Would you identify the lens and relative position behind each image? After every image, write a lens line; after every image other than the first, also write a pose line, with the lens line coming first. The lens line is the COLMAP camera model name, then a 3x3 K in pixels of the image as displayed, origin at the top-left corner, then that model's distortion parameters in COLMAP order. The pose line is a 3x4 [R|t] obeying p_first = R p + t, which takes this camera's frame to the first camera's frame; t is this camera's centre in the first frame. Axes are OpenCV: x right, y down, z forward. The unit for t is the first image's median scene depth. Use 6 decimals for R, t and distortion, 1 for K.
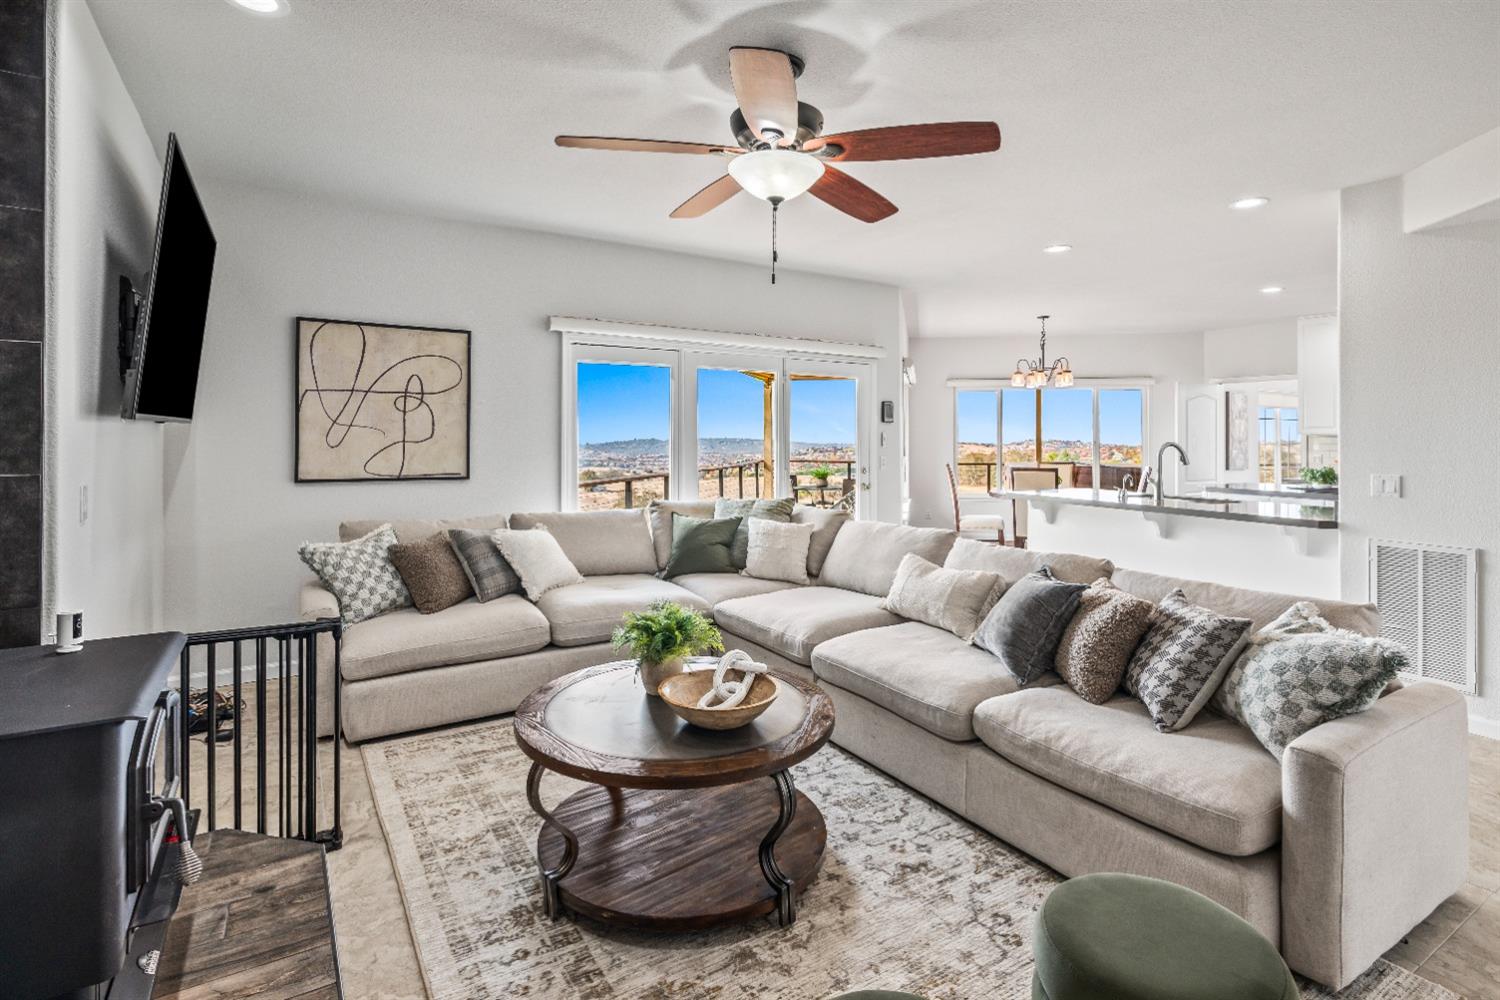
lens RADIAL K [[753.7, 0, 749.7], [0, 753.7, 501.5], [0, 0, 1]] dist [-0.001525, 0.004850]
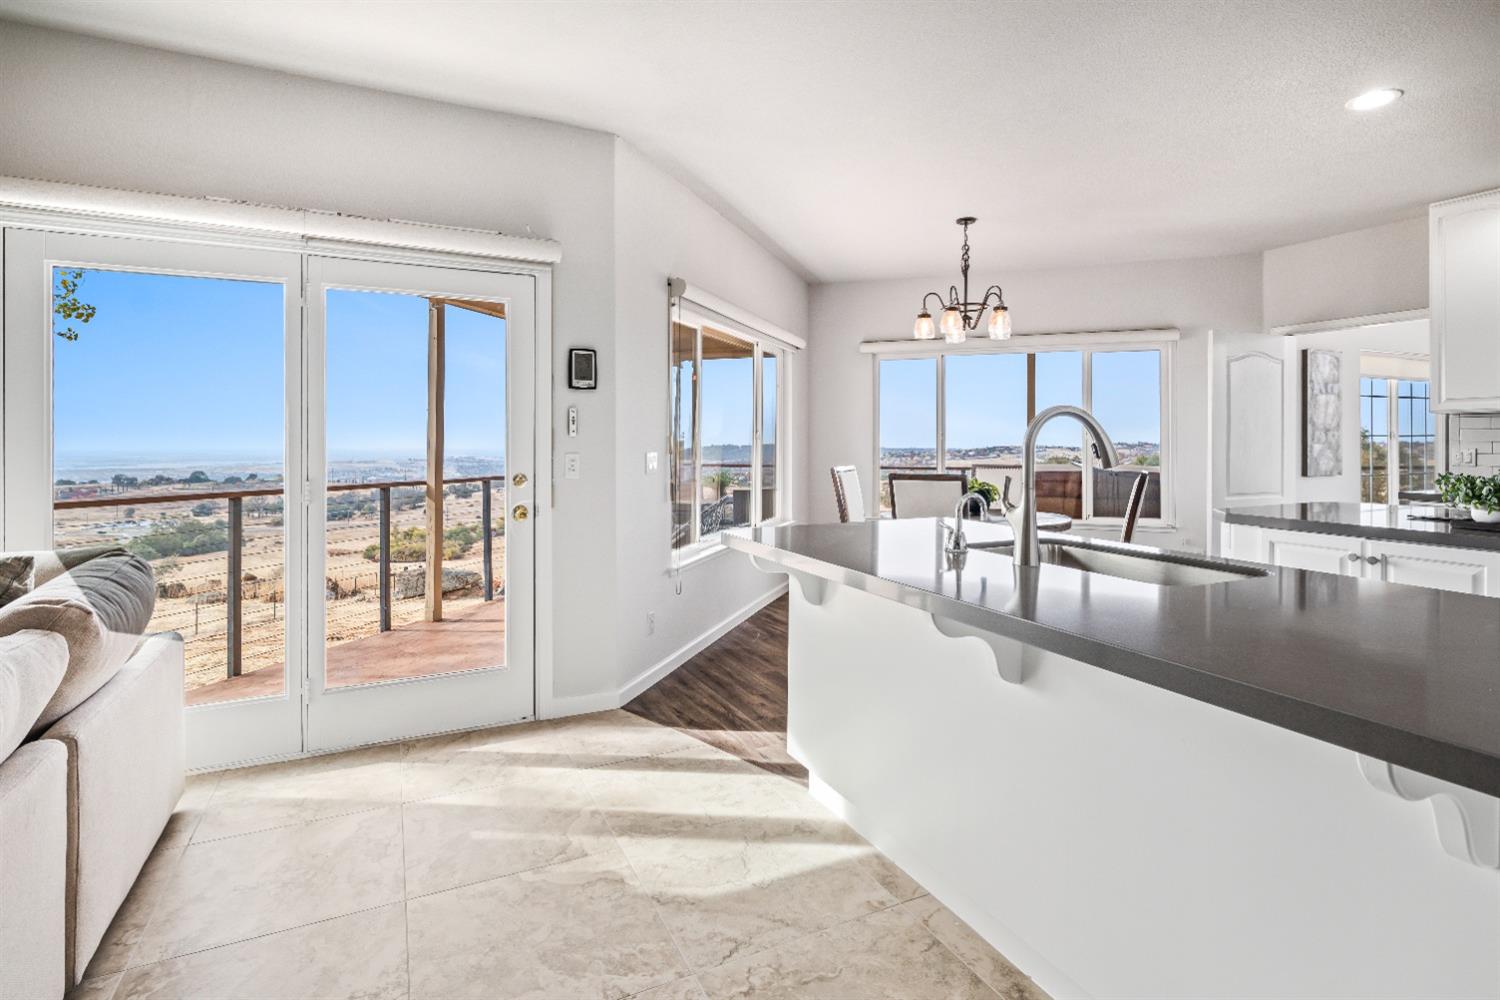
lens RADIAL K [[753.7, 0, 745.2], [0, 753.7, 503.6], [0, 0, 1]] dist [-0.001525, 0.004850]
pose [[0.994923, 0.003312, -0.100587, 0.245542], [-0.003437, 0.999994, -0.001068, -0.017526], [0.100583, 0.001409, 0.994928, 0.346302]]
